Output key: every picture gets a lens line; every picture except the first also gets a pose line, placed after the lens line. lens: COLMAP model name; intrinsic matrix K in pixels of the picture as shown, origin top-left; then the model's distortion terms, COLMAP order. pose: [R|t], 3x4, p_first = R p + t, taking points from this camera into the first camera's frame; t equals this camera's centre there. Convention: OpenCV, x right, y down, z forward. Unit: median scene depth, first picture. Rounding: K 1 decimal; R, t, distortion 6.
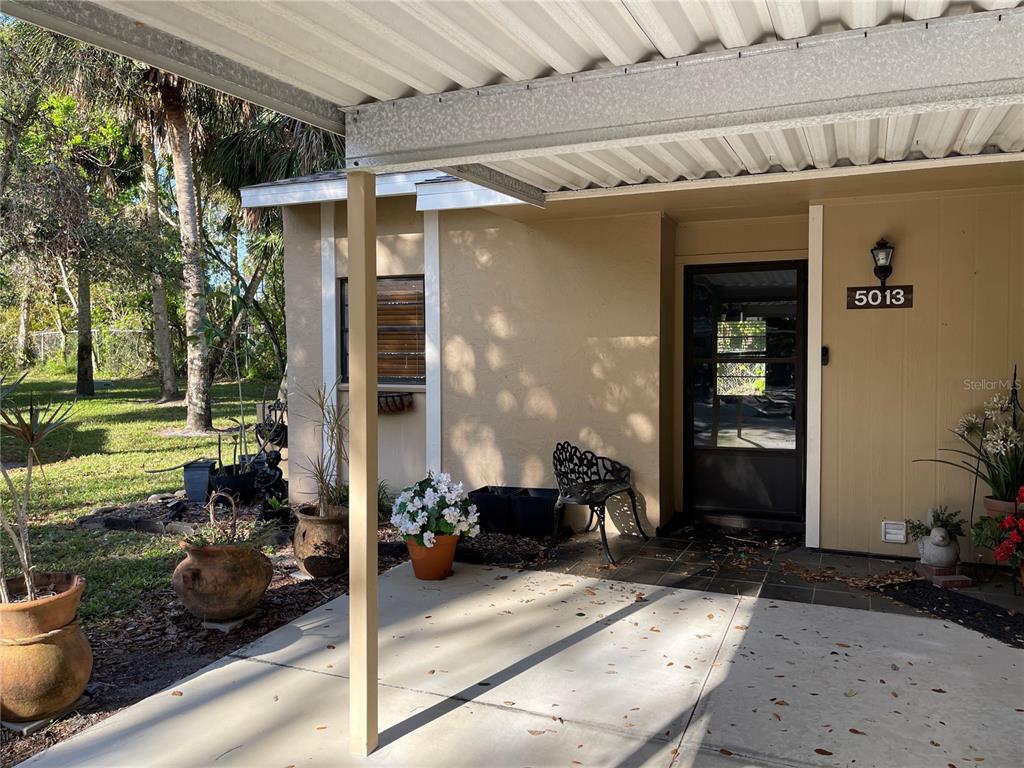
lens RADIAL K [[768.5, 0, 514.0], [0, 768.5, 359.4], [0, 0, 1]] dist [0.074579, -0.105831]
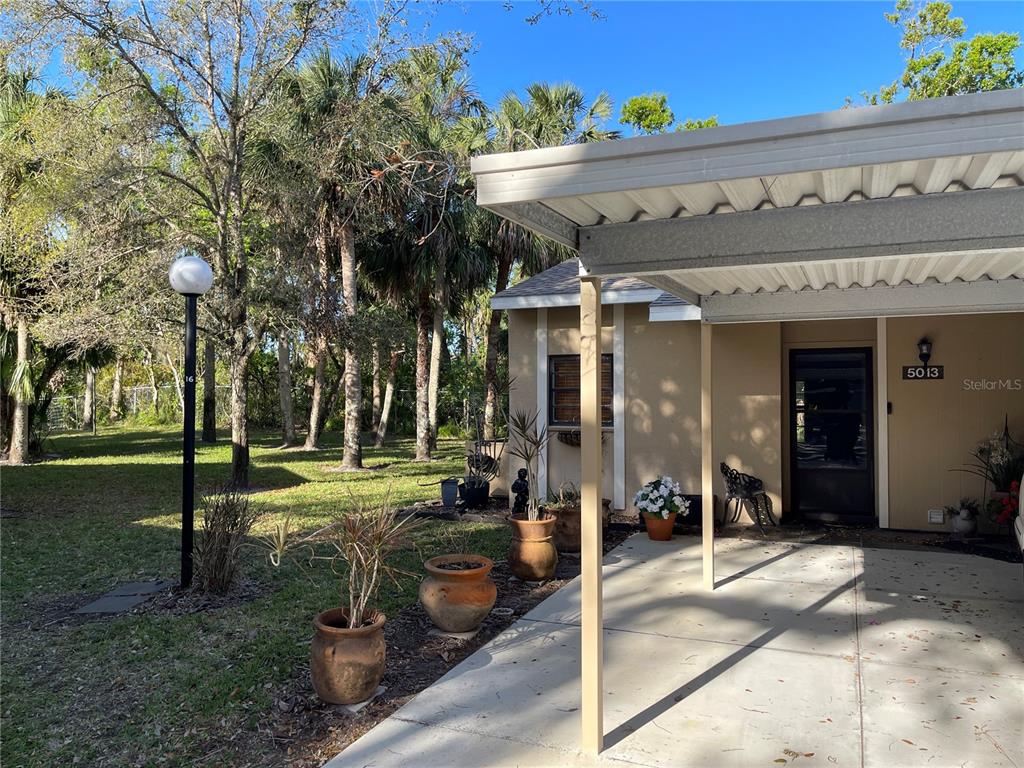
lens RADIAL K [[765.2, 0, 512.9], [0, 765.2, 376.3], [0, 0, 1]] dist [0.082698, -0.104392]
pose [[0.999980, 0.002529, 0.005763, -0.398712], [-0.002246, 0.998811, -0.048700, 0.009577], [-0.005879, 0.048686, 0.998797, -0.622258]]
